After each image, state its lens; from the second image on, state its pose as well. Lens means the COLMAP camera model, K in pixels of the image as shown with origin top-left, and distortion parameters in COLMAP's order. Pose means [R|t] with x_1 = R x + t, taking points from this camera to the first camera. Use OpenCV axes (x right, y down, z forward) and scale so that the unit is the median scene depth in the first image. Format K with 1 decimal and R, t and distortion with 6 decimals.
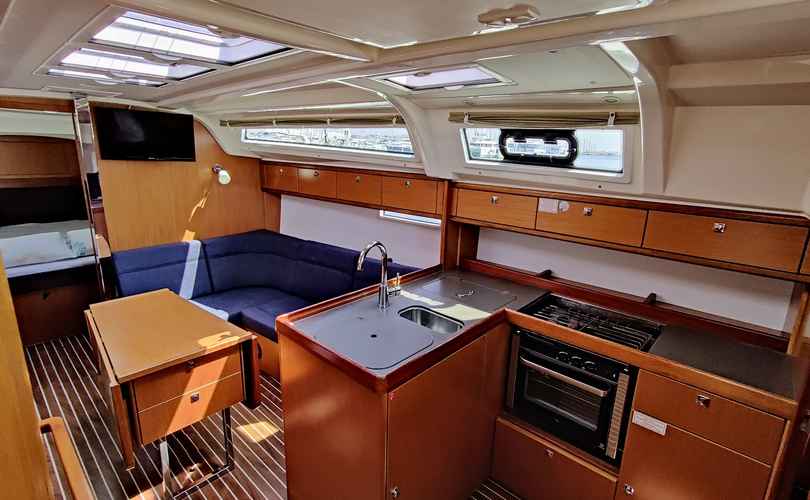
lens RADIAL K [[396.6, 0, 405.6], [0, 396.6, 247.1], [0, 0, 1]] dist [-0.001790, 0.000760]
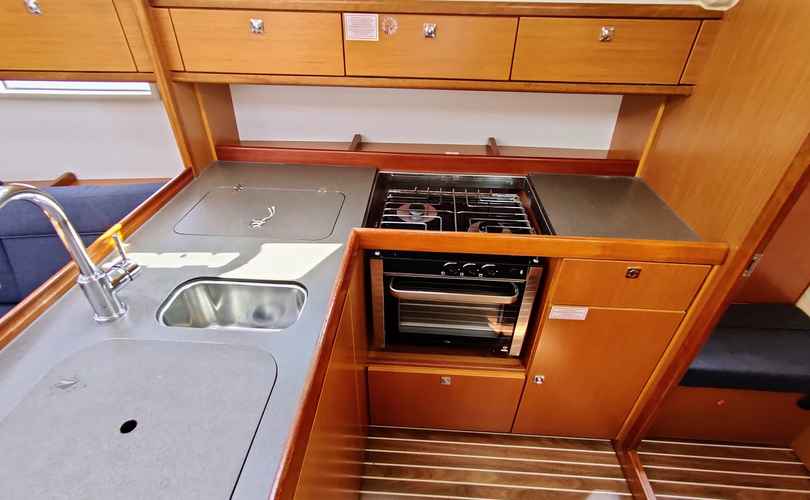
lens RADIAL K [[396.6, 0, 406.8], [0, 396.6, 243.6], [0, 0, 1]] dist [-0.001790, 0.000760]
pose [[0.770028, -0.373094, 0.517549, -0.000261], [0.163598, 0.899537, 0.405055, -0.045179], [-0.616678, -0.227234, 0.753706, 0.459422]]
